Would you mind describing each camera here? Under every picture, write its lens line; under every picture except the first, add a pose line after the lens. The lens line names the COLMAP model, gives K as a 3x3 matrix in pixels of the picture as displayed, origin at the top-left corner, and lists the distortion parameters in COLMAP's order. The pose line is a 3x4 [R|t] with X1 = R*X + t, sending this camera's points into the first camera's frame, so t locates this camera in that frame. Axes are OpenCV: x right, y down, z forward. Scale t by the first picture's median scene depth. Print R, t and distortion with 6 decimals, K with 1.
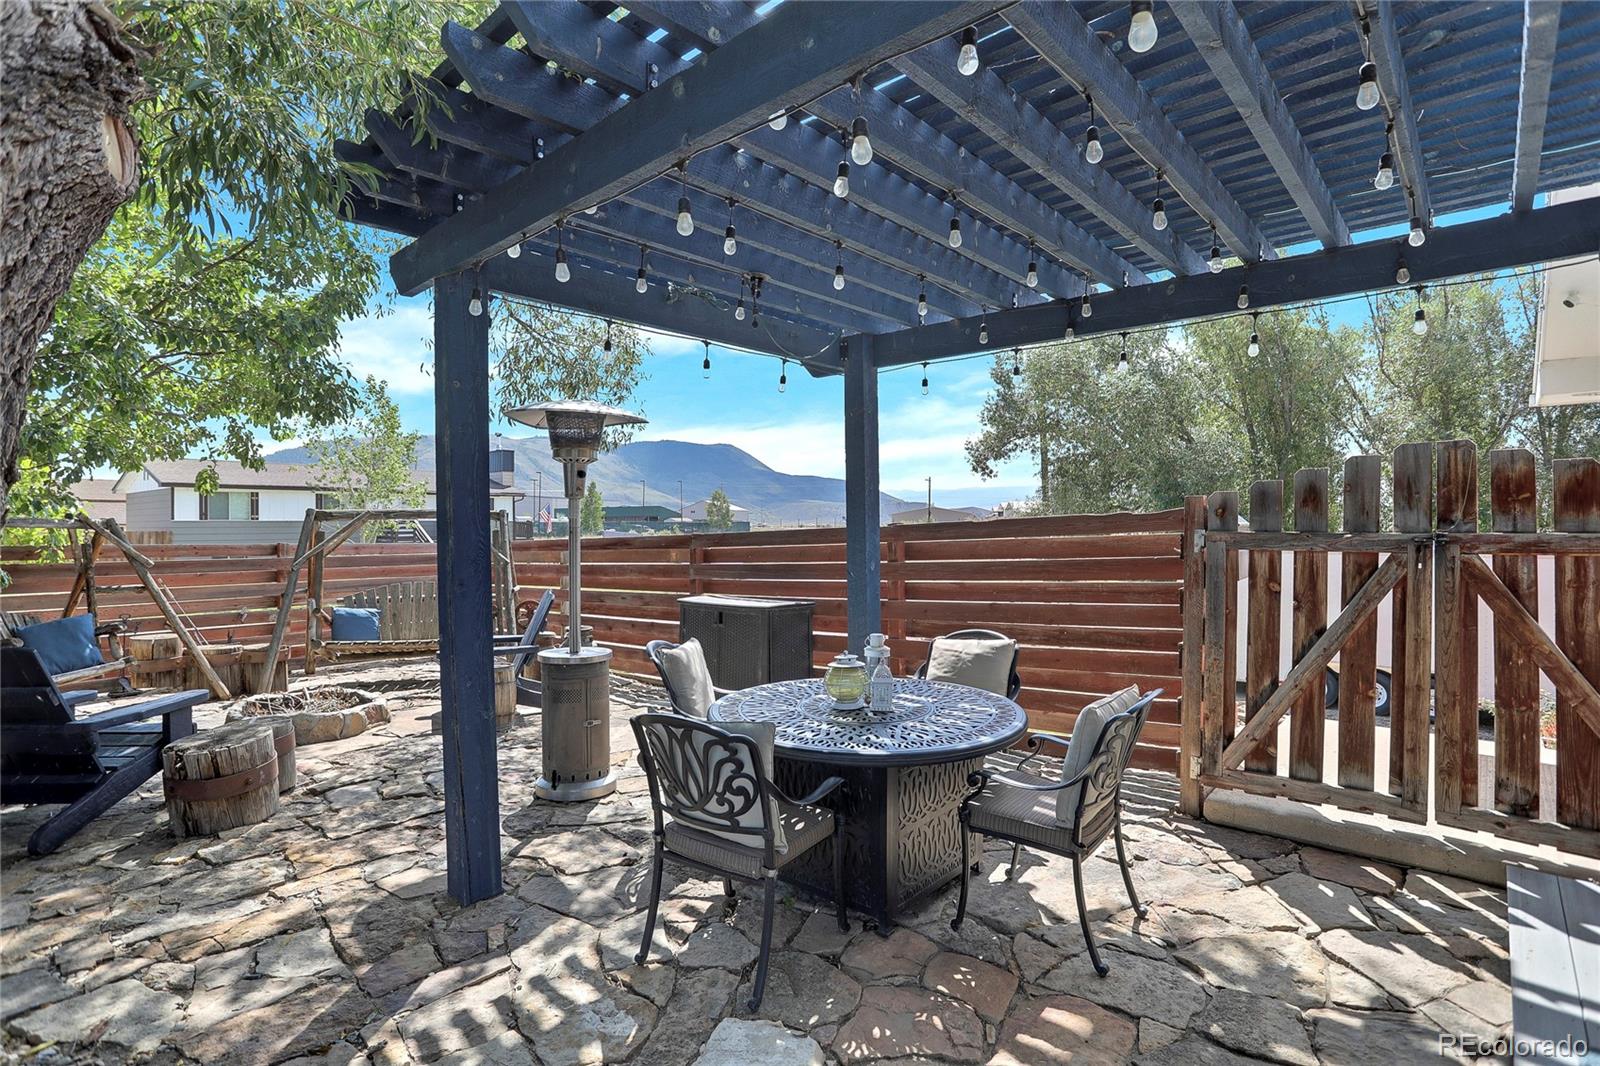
lens RADIAL K [[793.0, 0, 825.4], [0, 793.0, 545.3], [0, 0, 1]] dist [-0.022992, 0.000110]
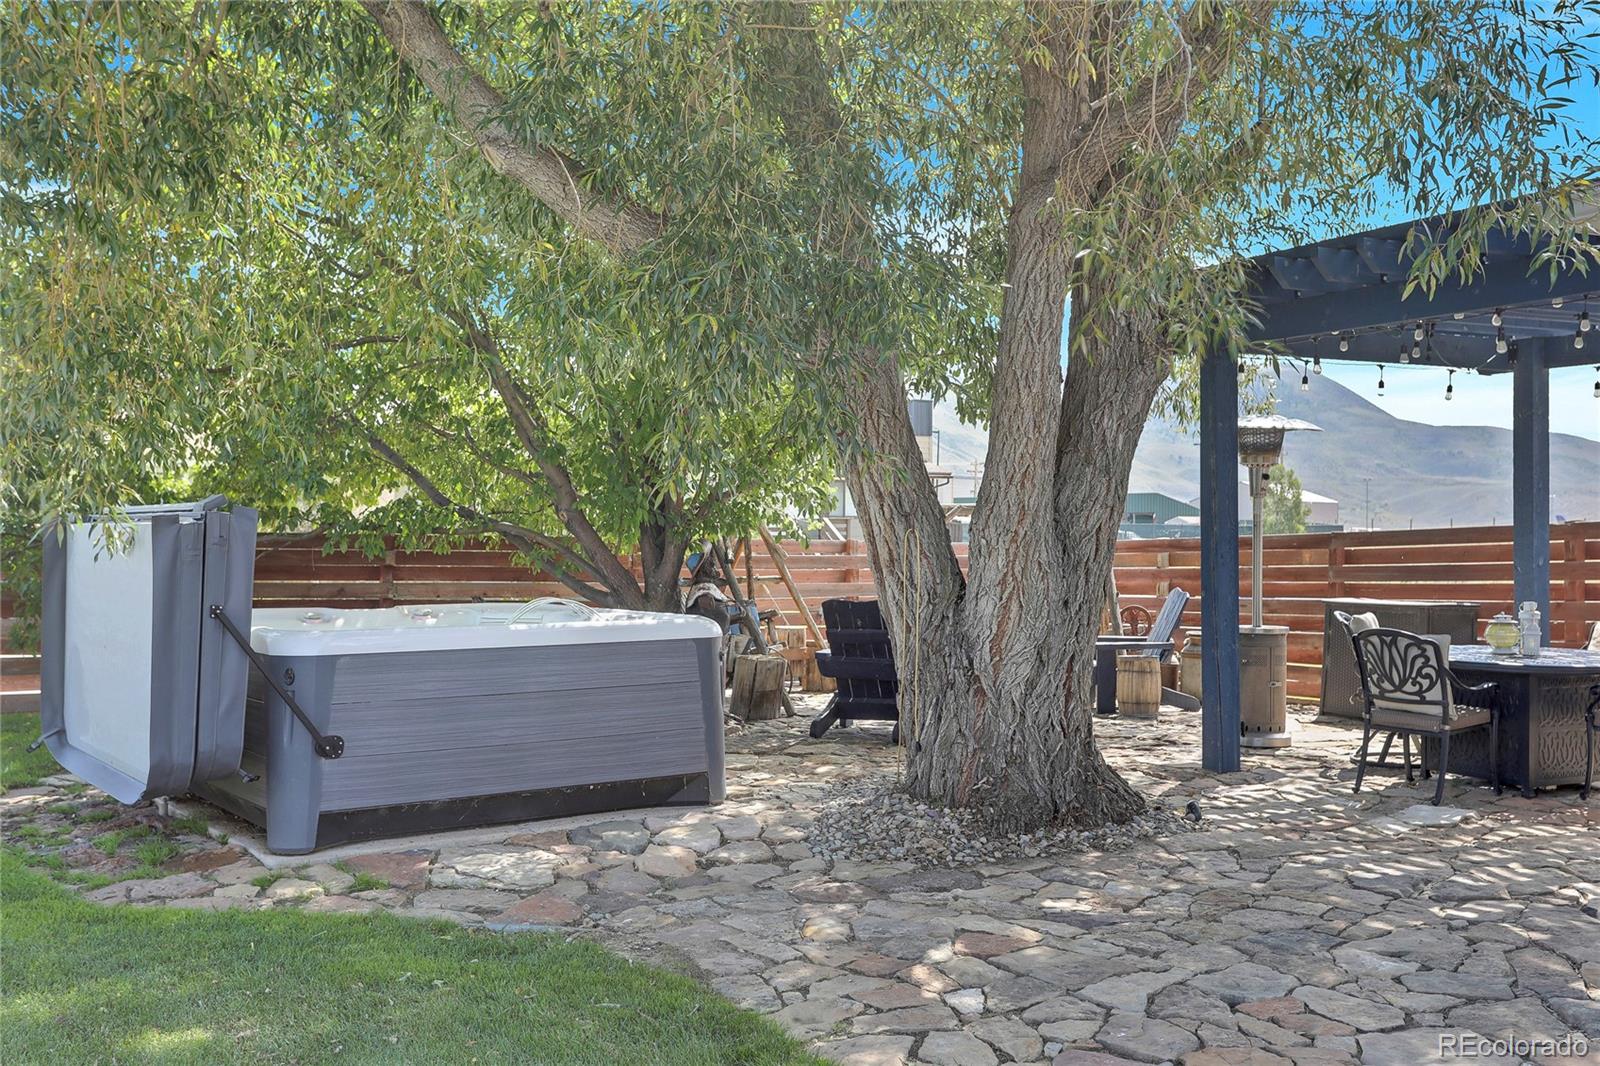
lens RADIAL K [[1589.4, 0, 851.7], [0, 1589.4, 532.6], [0, 0, 1]] dist [0.087330, 0.027125]
pose [[0.924479, 0.007689, -0.381154, 0.059337], [-0.016804, 0.999647, -0.020591, 0.090039], [0.380861, 0.025441, 0.924282, -2.476939]]
